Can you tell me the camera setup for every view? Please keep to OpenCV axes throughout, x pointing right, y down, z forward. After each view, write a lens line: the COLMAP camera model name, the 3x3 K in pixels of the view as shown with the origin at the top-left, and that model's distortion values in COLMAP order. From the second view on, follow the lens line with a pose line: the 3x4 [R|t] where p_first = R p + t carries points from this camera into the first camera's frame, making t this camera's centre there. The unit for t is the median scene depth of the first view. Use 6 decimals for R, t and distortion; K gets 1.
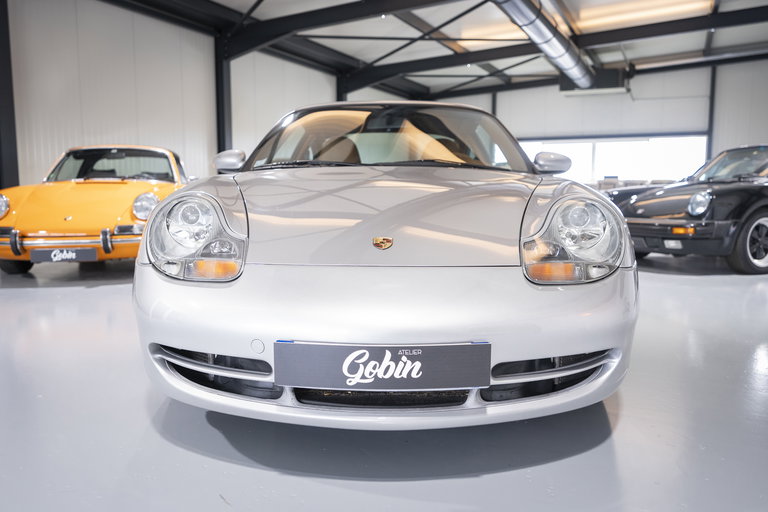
lens RADIAL K [[628.4, 0, 382.8], [0, 628.4, 258.1], [0, 0, 1]] dist [0.010113, 0.000131]
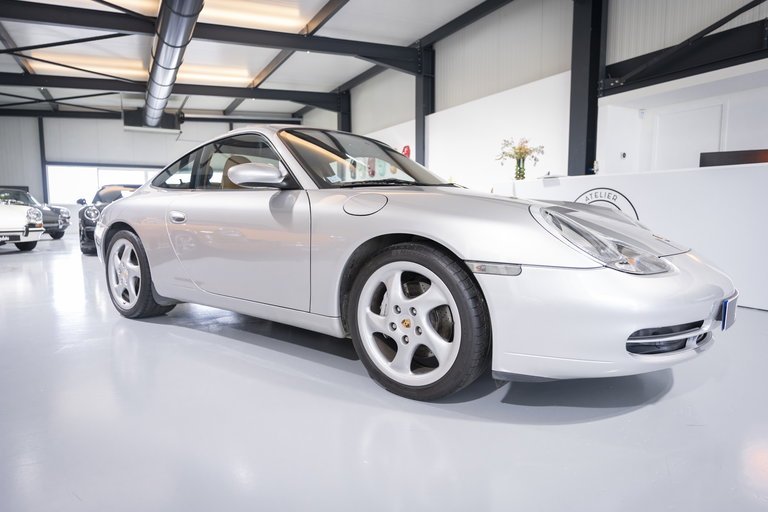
lens RADIAL K [[470.3, 0, 381.6], [0, 470.3, 253.1], [0, 0, 1]] dist [-0.002842, -0.001827]
pose [[0.598975, -0.074808, 0.797265, -0.154603], [0.087426, 0.995784, 0.027753, -0.008296], [-0.795981, 0.053078, 0.602991, 0.097603]]
